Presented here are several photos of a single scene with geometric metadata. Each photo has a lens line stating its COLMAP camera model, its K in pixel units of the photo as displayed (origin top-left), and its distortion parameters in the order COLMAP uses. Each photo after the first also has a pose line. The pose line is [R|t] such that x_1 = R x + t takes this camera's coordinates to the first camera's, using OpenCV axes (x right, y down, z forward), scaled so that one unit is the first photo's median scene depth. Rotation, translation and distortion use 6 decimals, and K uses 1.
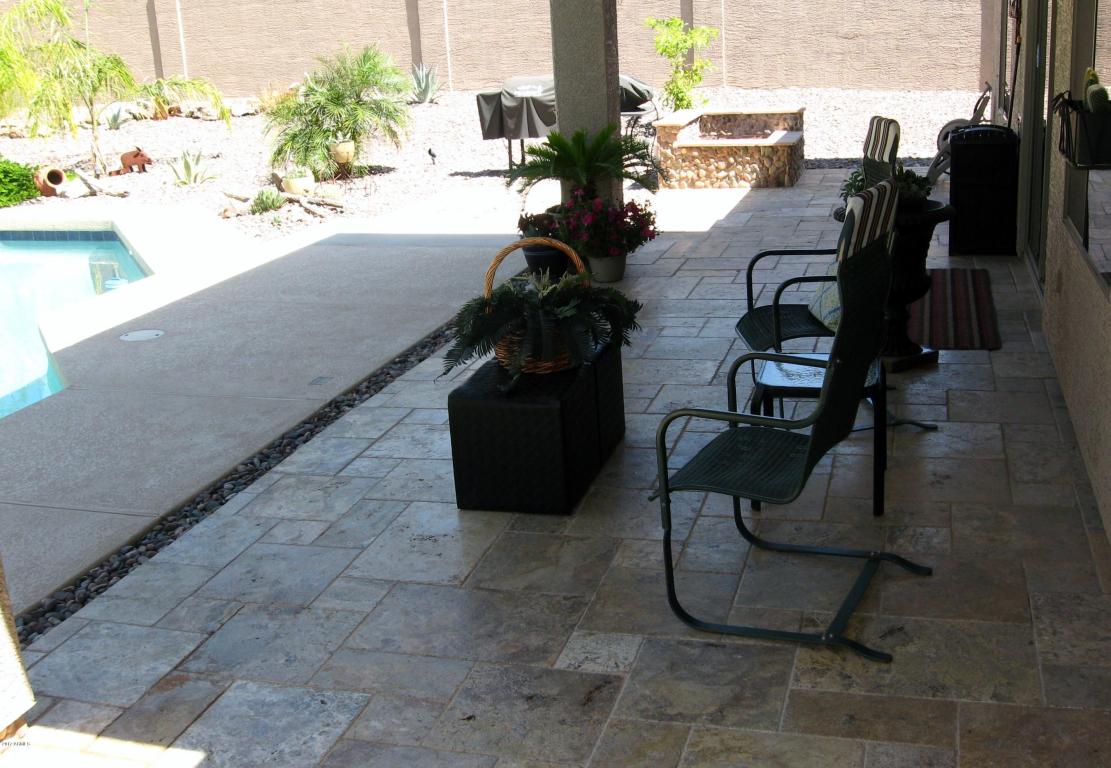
lens RADIAL K [[1257.9, 0, 555.5], [0, 1257.9, 384.0], [0, 0, 1]] dist [-0.097528, 0.004795]
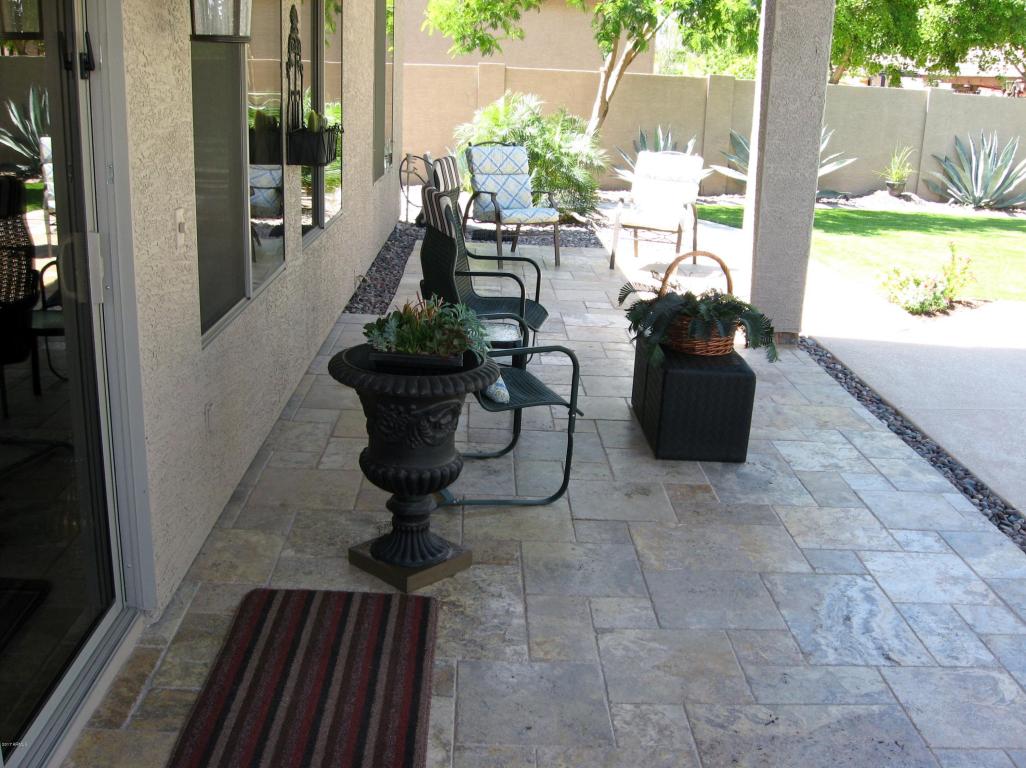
lens RADIAL K [[1068.0, 0, 513.0], [0, 1068.0, 384.0], [0, 0, 1]] dist [-0.105560, 0.021491]
pose [[-0.953518, 0.092580, -0.286761, 0.448887], [-0.082427, 0.835207, 0.543724, -0.527064], [0.289843, 0.542088, -0.788753, 1.708485]]
